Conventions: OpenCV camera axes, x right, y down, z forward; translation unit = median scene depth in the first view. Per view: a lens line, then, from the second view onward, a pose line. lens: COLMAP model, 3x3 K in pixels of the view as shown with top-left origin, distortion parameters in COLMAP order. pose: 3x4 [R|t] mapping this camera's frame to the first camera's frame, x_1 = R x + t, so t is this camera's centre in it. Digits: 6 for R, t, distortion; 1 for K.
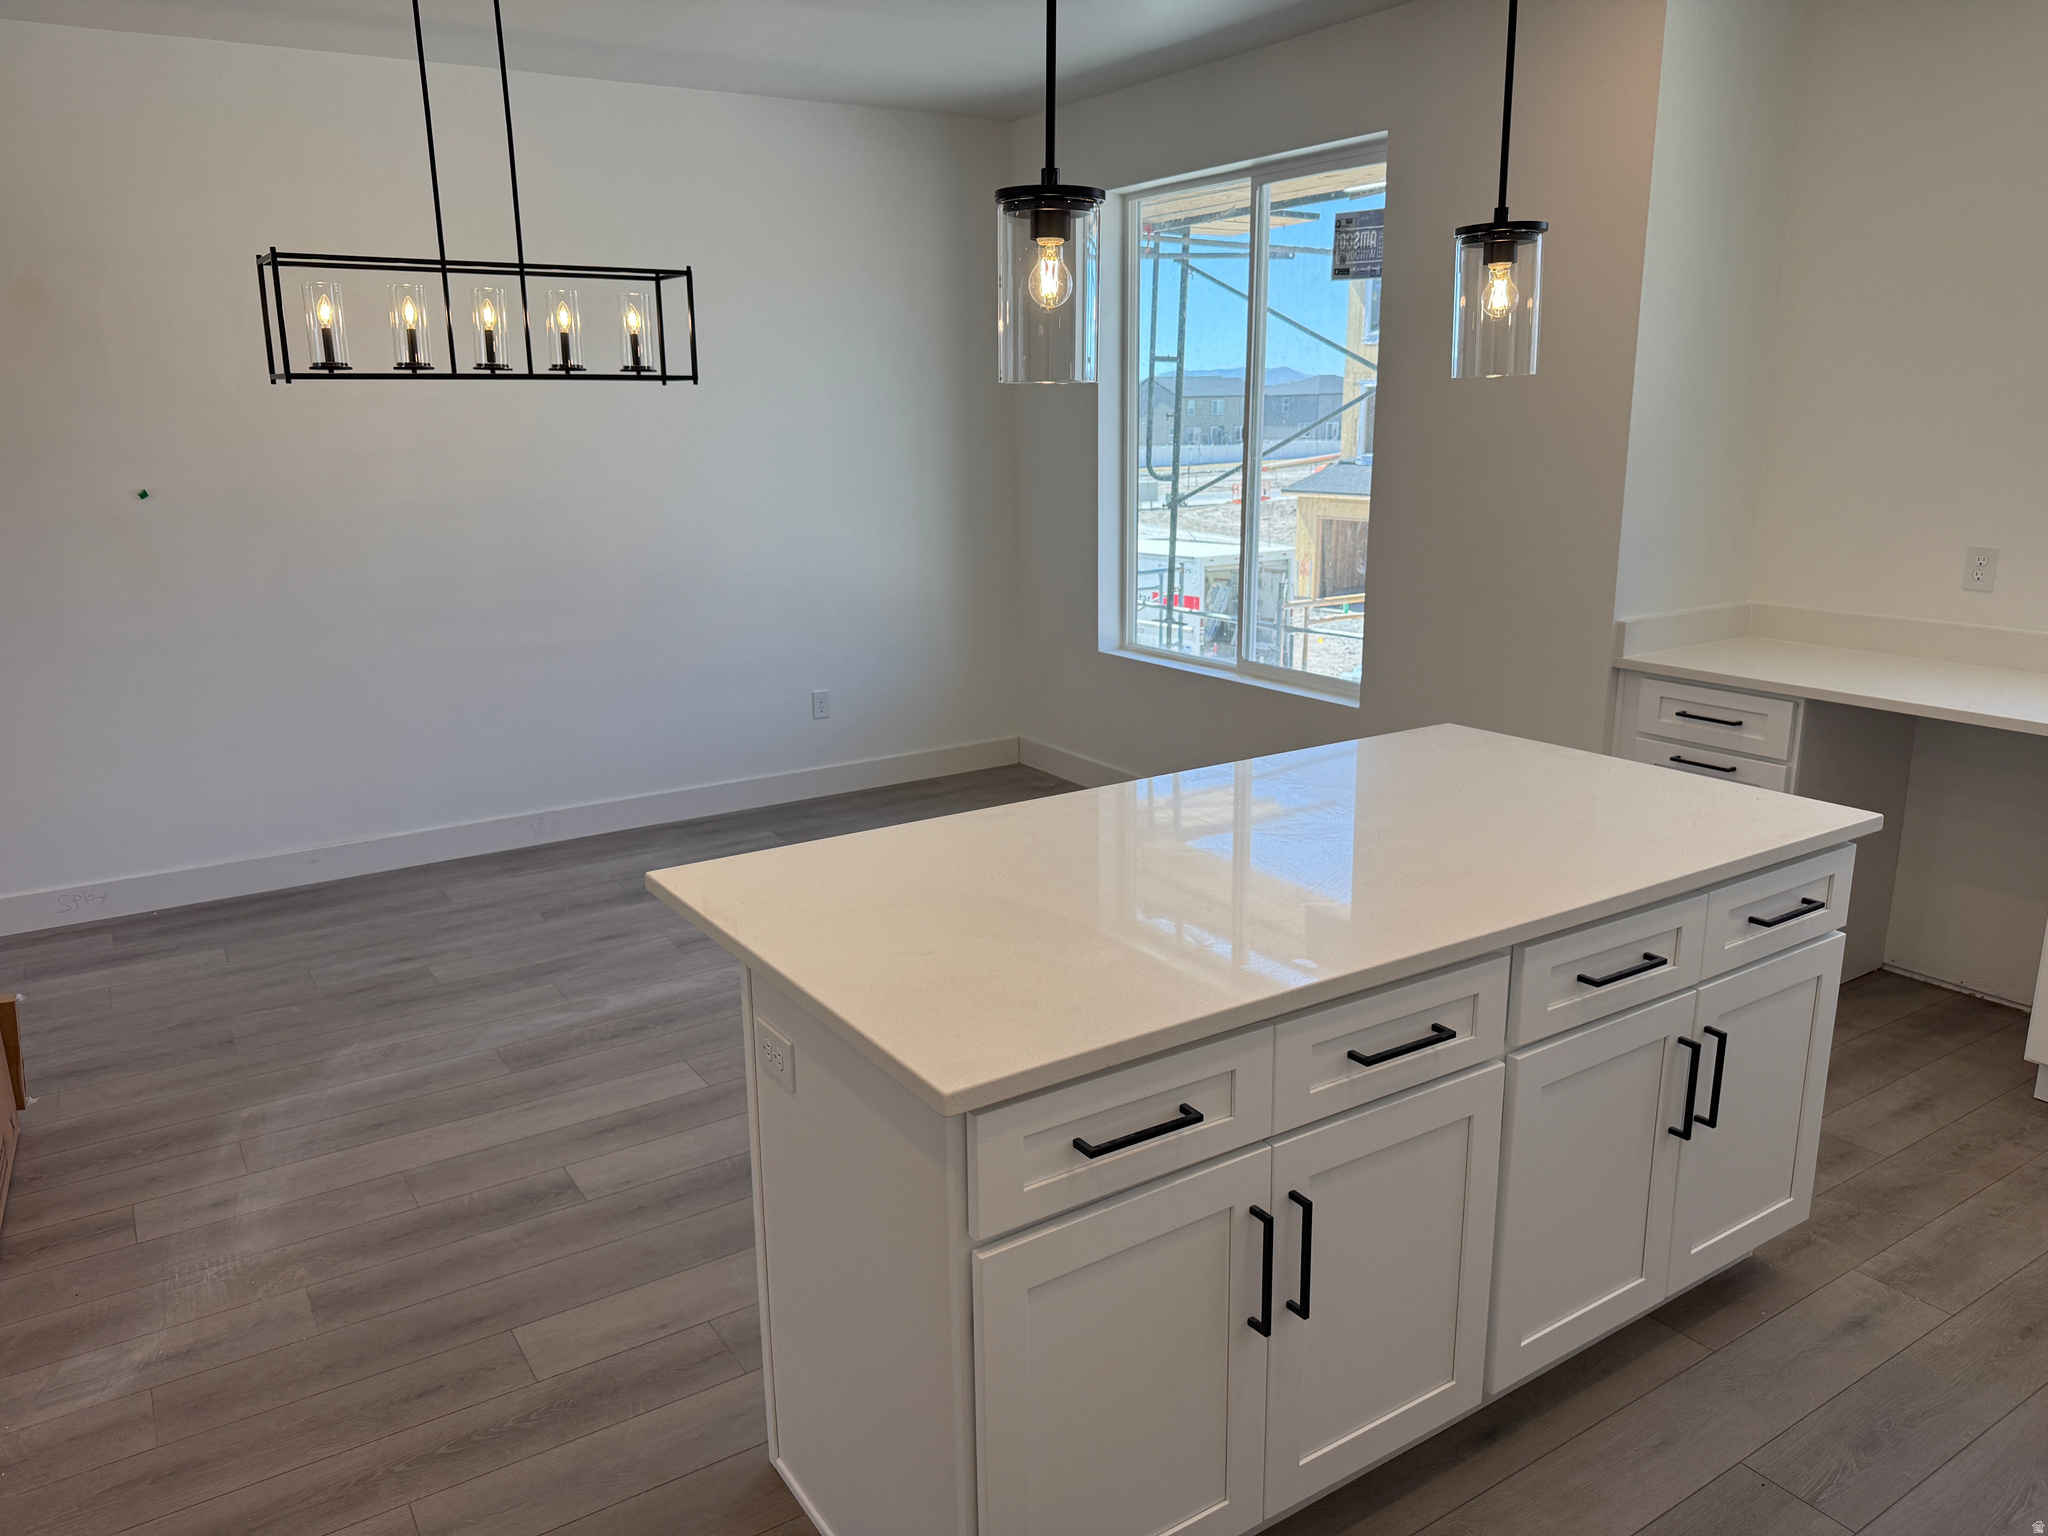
lens RADIAL K [[1467.7, 0, 1017.8], [0, 1467.7, 770.3], [0, 0, 1]] dist [0.037868, -0.021535]
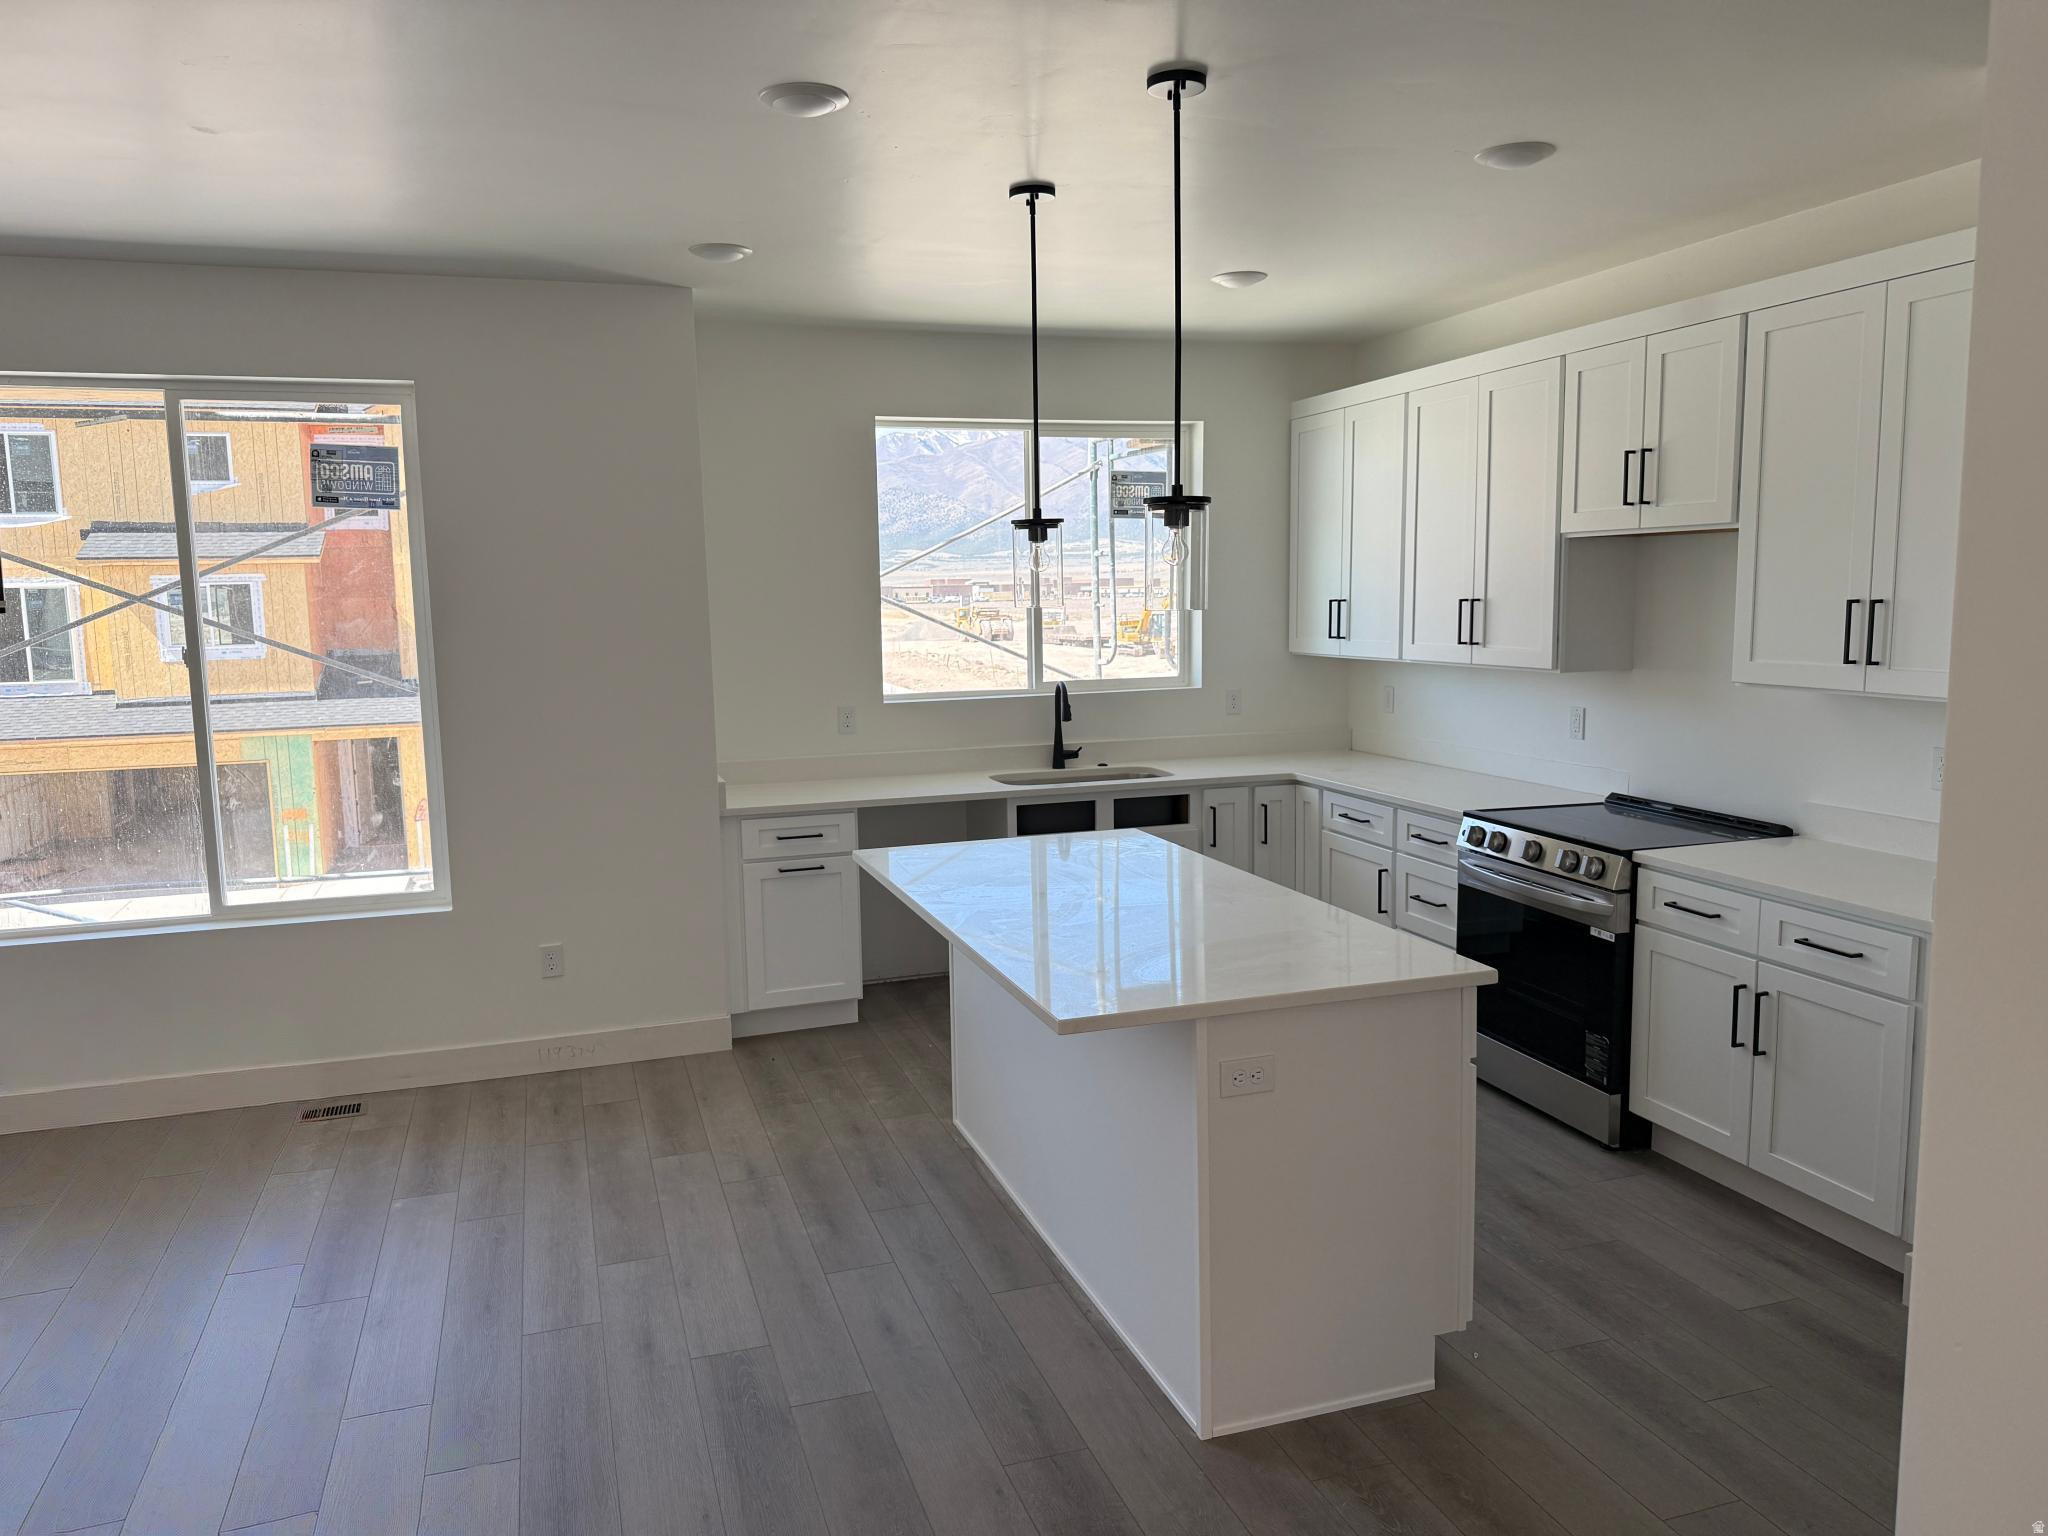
lens RADIAL K [[1467.7, 0, 1035.7], [0, 1467.7, 766.3], [0, 0, 1]] dist [0.037868, -0.021535]
pose [[0.265011, -0.104916, 0.958521, -0.787288], [0.241796, 0.969532, 0.039269, -0.096603], [-0.933437, 0.221360, 0.282304, 0.354390]]
